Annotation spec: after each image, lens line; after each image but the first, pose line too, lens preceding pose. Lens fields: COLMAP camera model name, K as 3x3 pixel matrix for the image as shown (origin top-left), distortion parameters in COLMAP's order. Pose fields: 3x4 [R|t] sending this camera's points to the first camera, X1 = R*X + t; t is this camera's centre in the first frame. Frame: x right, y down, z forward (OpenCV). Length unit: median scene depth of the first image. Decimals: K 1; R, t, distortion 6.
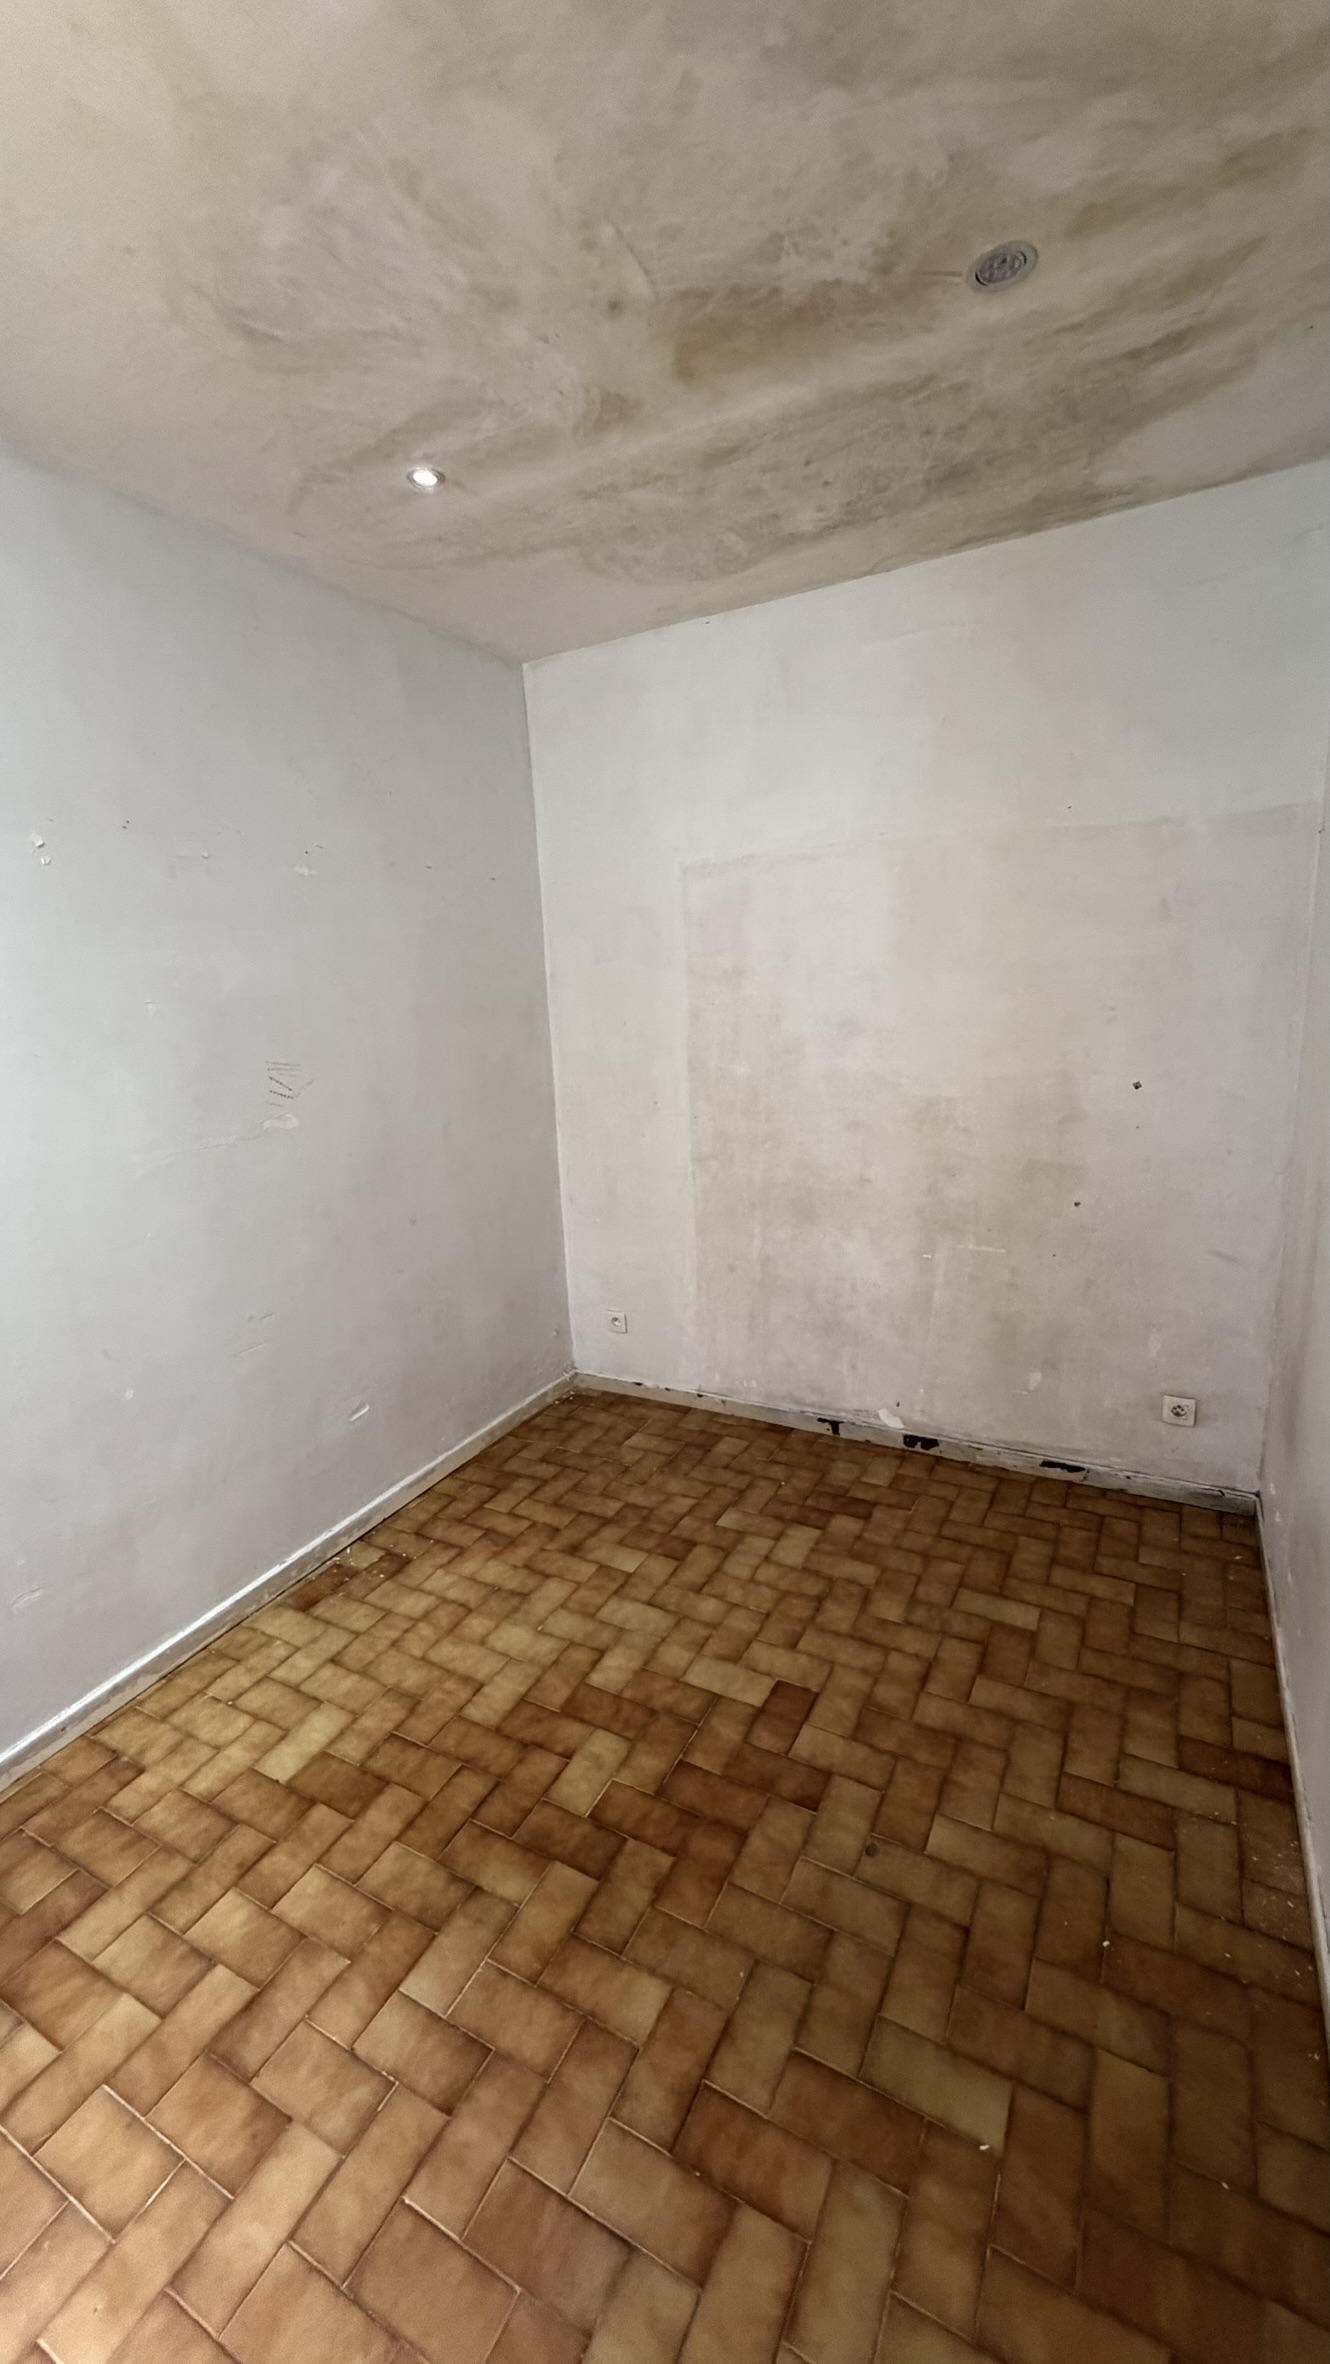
lens RADIAL K [[929.4, 0, 663.6], [0, 929.4, 1176.9], [0, 0, 1]] dist [-0.001616, 0.000009]
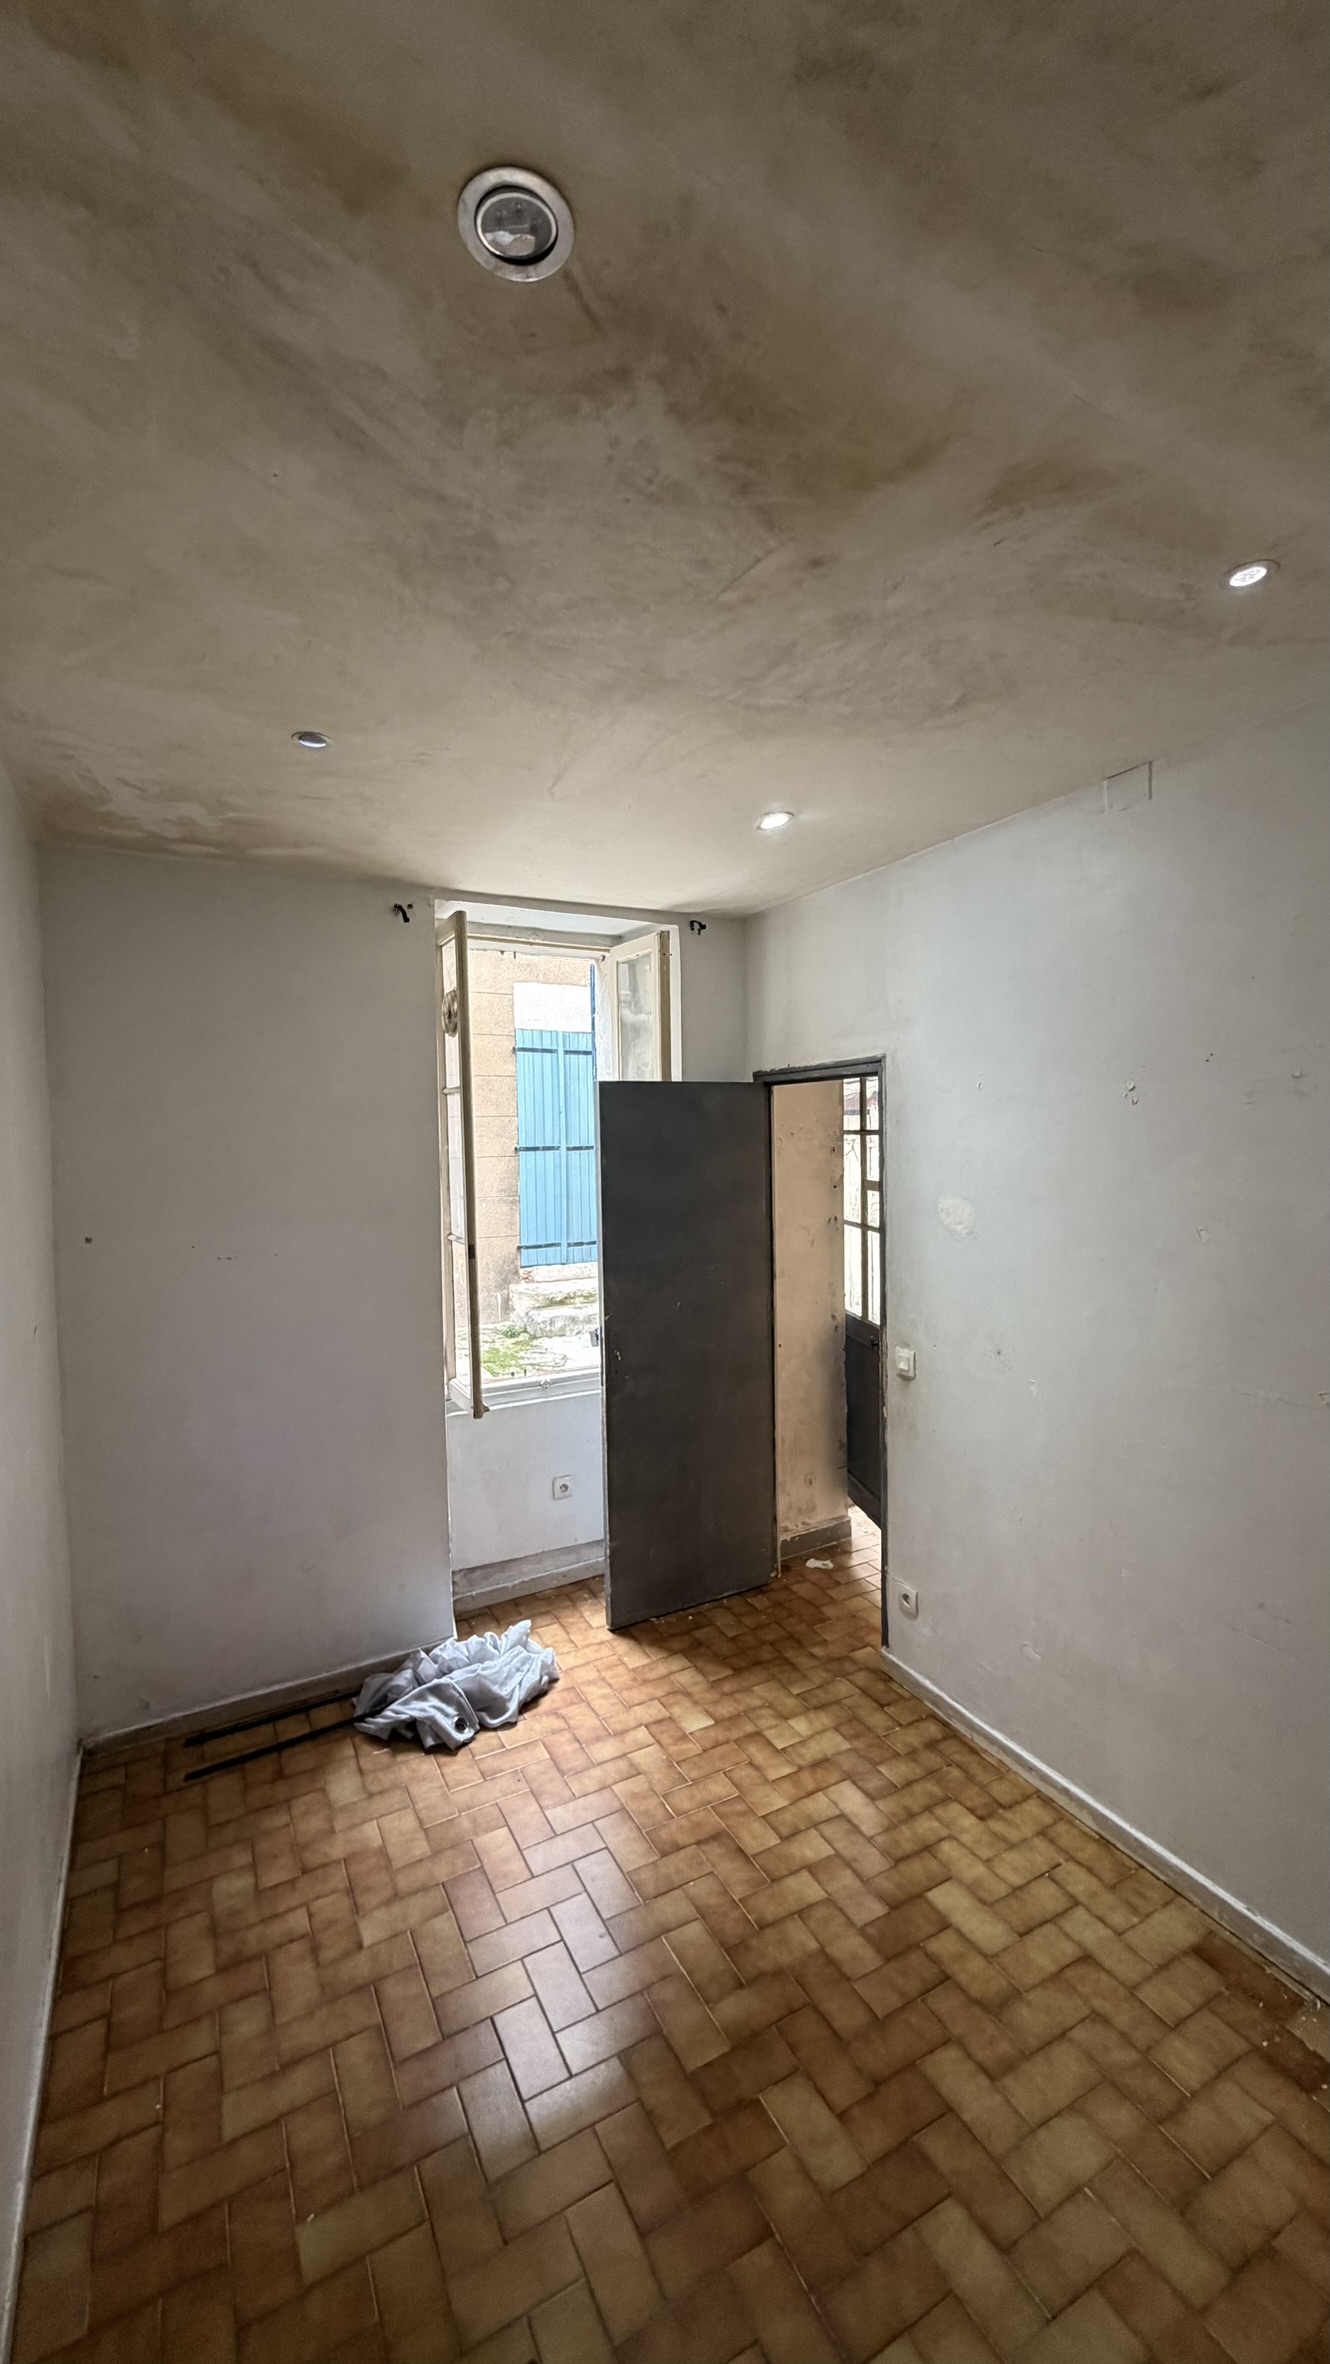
lens RADIAL K [[929.4, 0, 661.6], [0, 929.4, 1182.8], [0, 0, 1]] dist [-0.001616, 0.000009]
pose [[-0.548984, 0.102986, -0.829464, 0.647826], [-0.131623, 0.969346, 0.207469, -0.408643], [0.825404, 0.223074, -0.518600, 1.146397]]
